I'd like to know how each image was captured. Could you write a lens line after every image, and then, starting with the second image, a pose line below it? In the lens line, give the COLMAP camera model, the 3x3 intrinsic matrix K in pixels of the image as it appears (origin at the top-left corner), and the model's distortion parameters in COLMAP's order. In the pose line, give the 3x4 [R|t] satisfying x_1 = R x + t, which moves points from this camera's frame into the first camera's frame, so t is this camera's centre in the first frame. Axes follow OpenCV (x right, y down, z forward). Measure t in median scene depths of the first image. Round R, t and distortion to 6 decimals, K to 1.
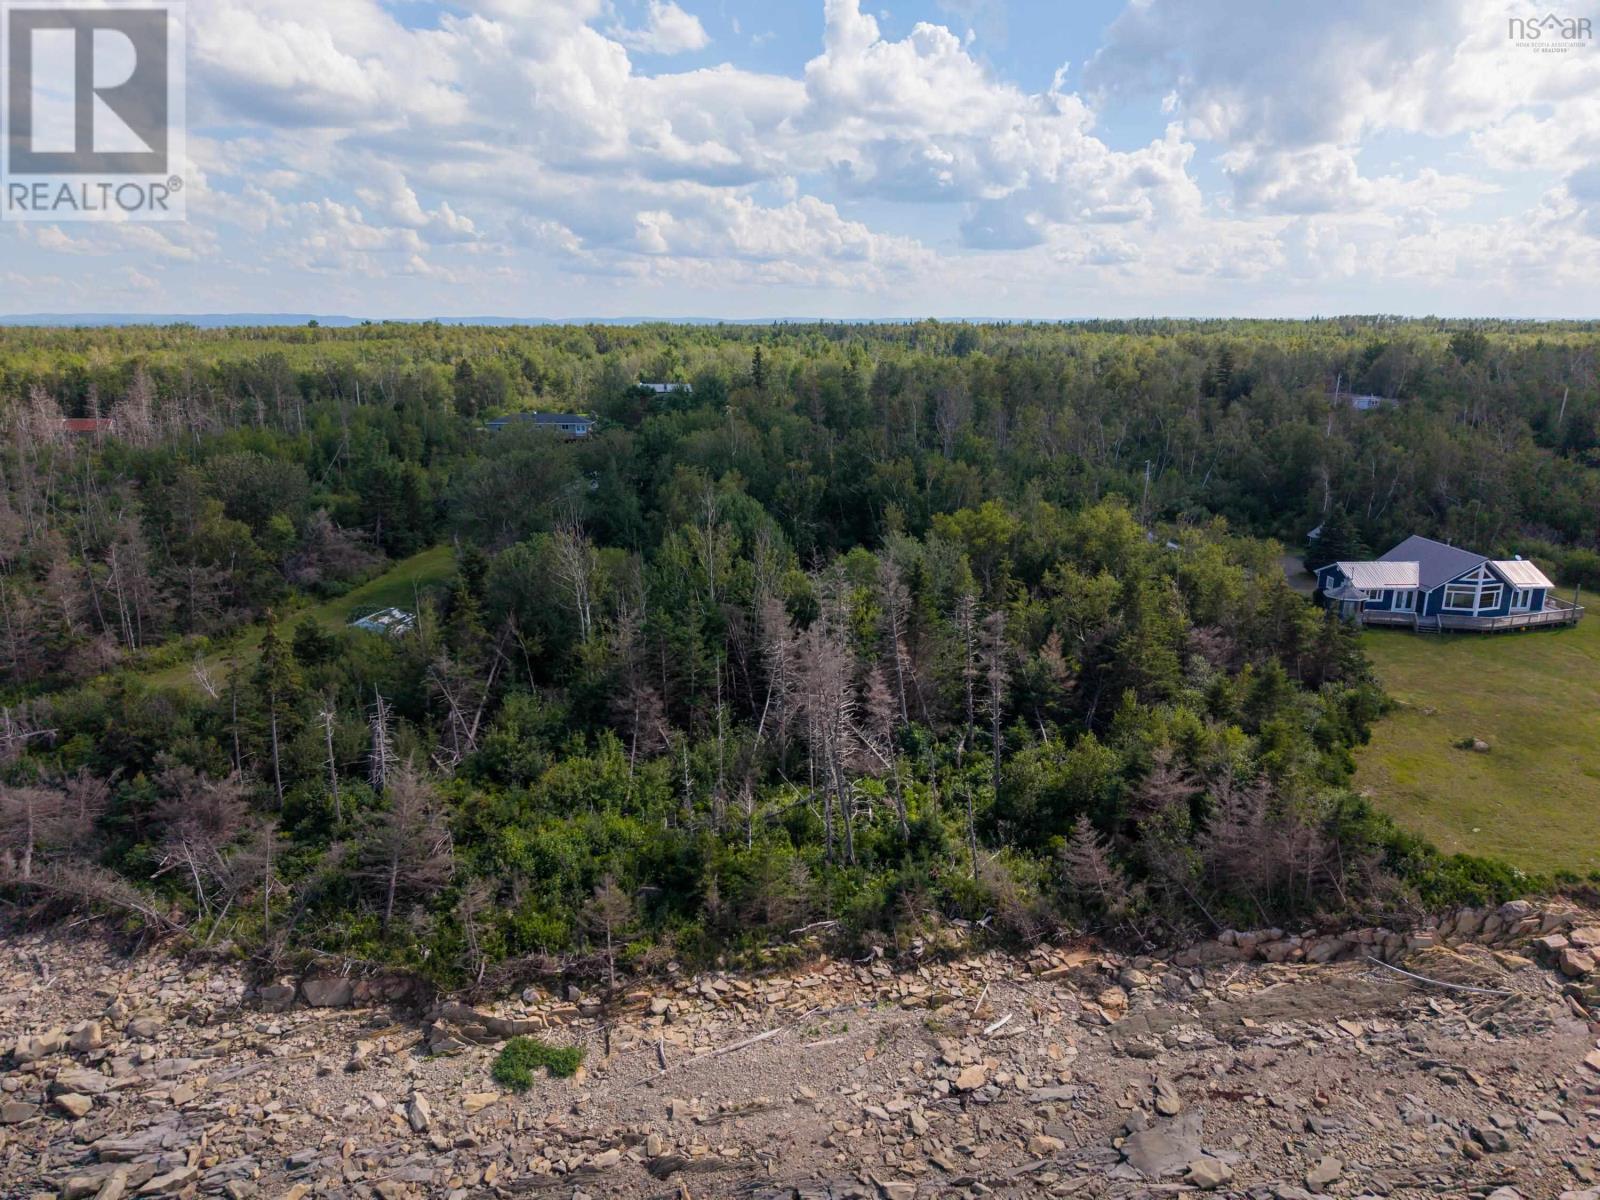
lens RADIAL K [[1059.8, 0, 793.1], [0, 1059.8, 605.3], [0, 0, 1]] dist [0.022443, -0.022824]
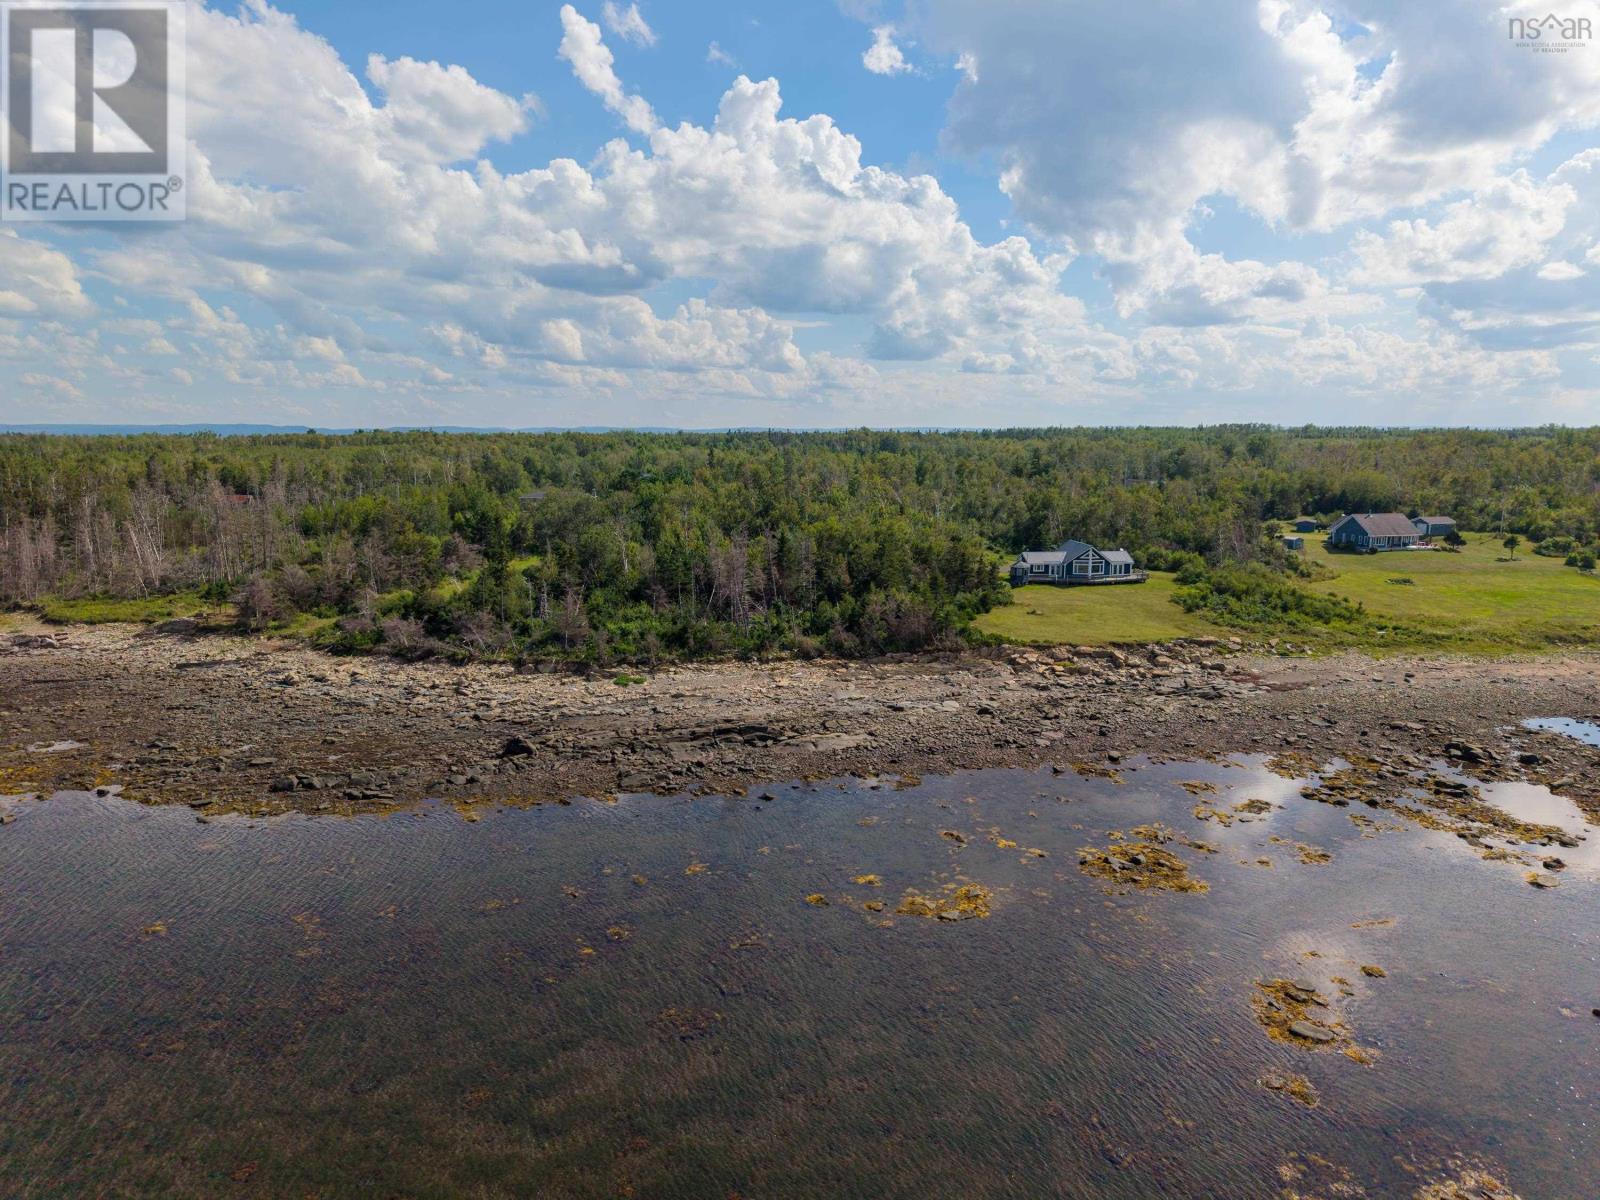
lens RADIAL K [[1059.8, 0, 795.5], [0, 1059.8, 590.6], [0, 0, 1]] dist [0.022443, -0.022824]
pose [[0.999050, -0.007336, 0.042963, 0.067775], [0.012084, 0.993712, -0.111315, 0.435668], [-0.041877, 0.111729, 0.992856, -1.557692]]
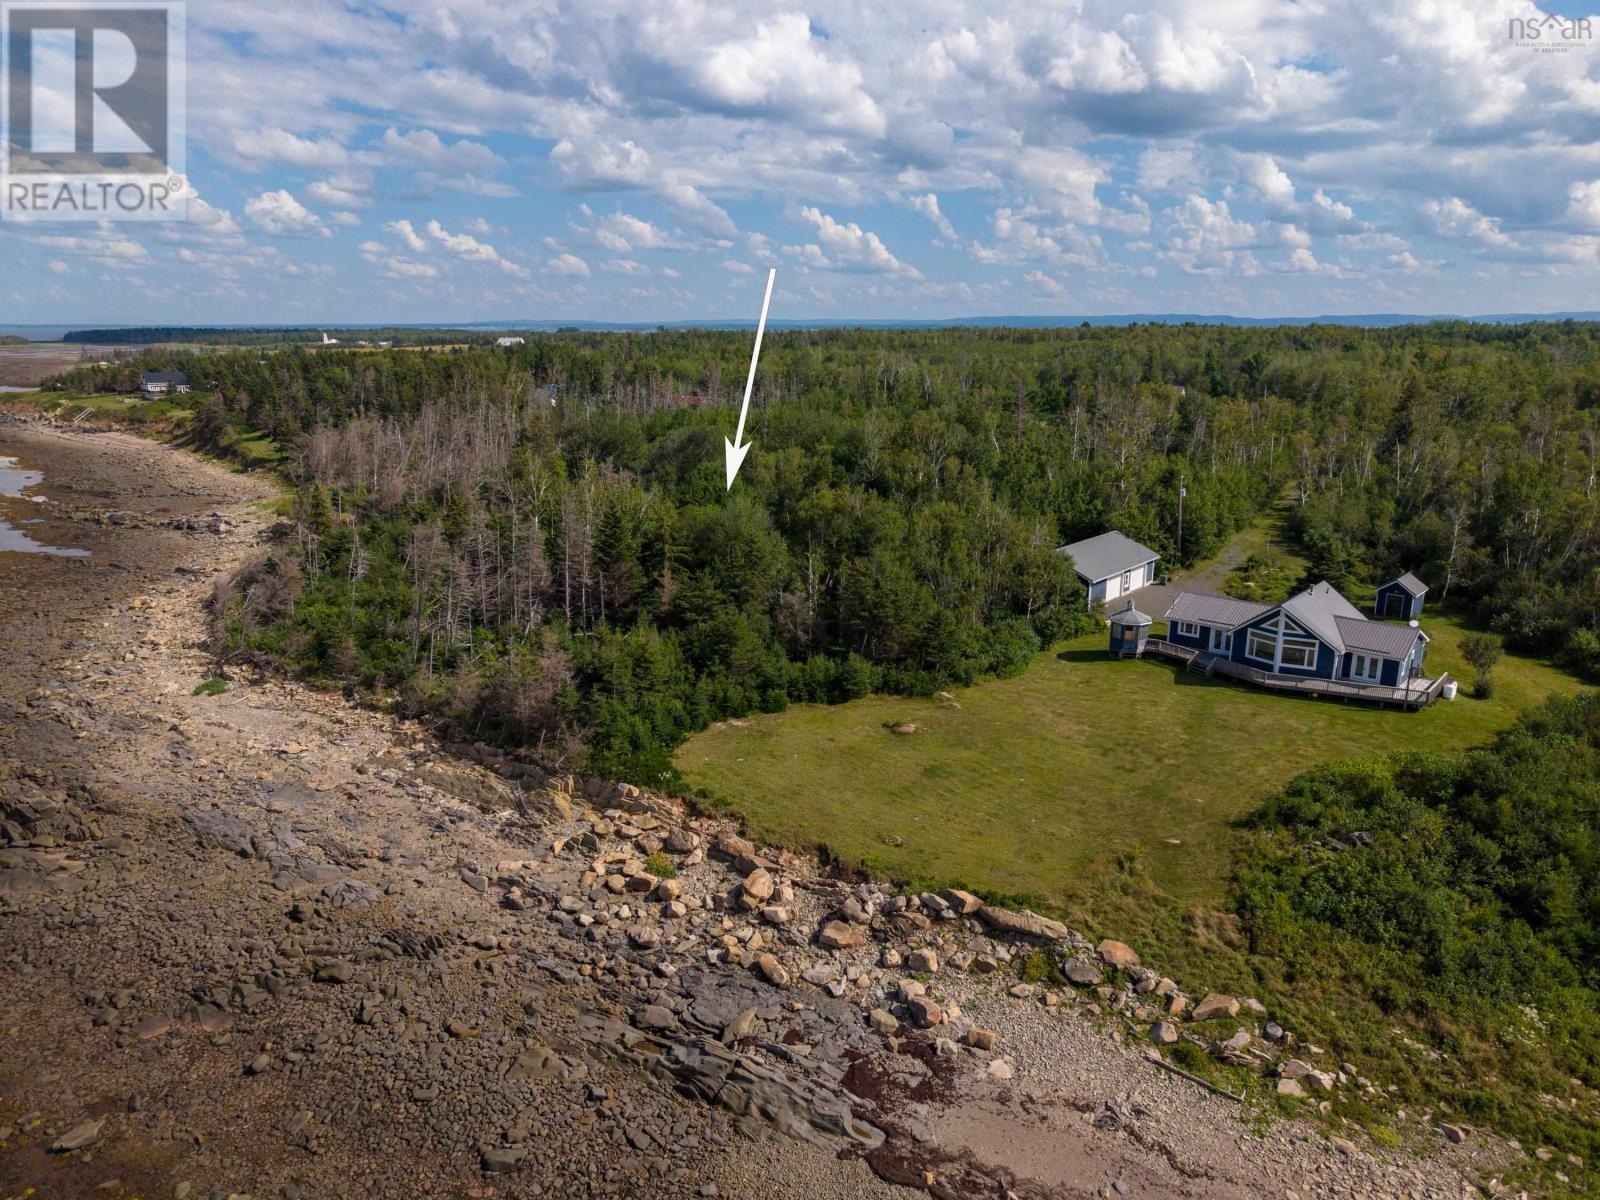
lens RADIAL K [[1059.8, 0, 805.6], [0, 1059.8, 598.3], [0, 0, 1]] dist [0.022443, -0.022824]
pose [[0.729850, 0.168551, -0.662503, 1.704092], [-0.170249, 0.983408, 0.062638, -0.068914], [0.662068, 0.067074, 0.746436, 0.161277]]
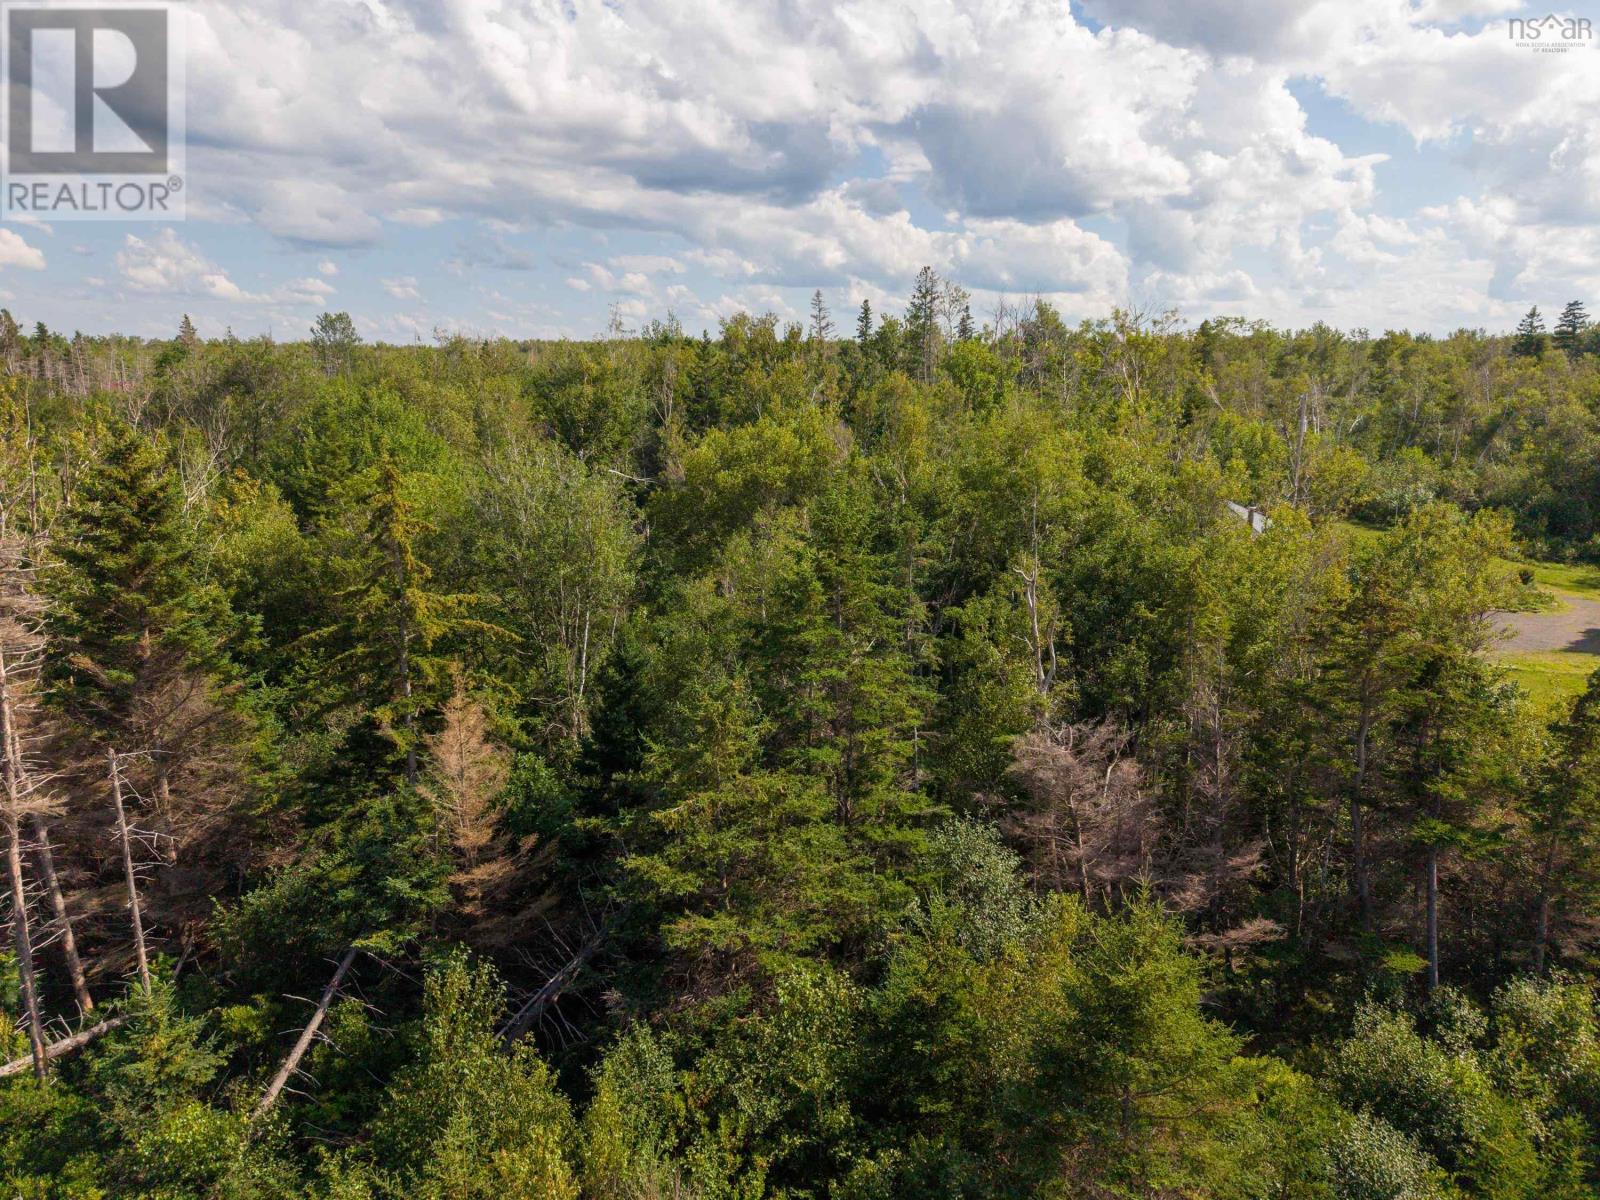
lens RADIAL K [[1059.8, 0, 801.7], [0, 1059.8, 597.5], [0, 0, 1]] dist [0.022443, -0.022824]
pose [[0.959989, 0.062617, -0.272949, 0.561112], [-0.074579, 0.996647, -0.033662, 0.001421], [0.269925, 0.052672, 0.961440, 0.989577]]
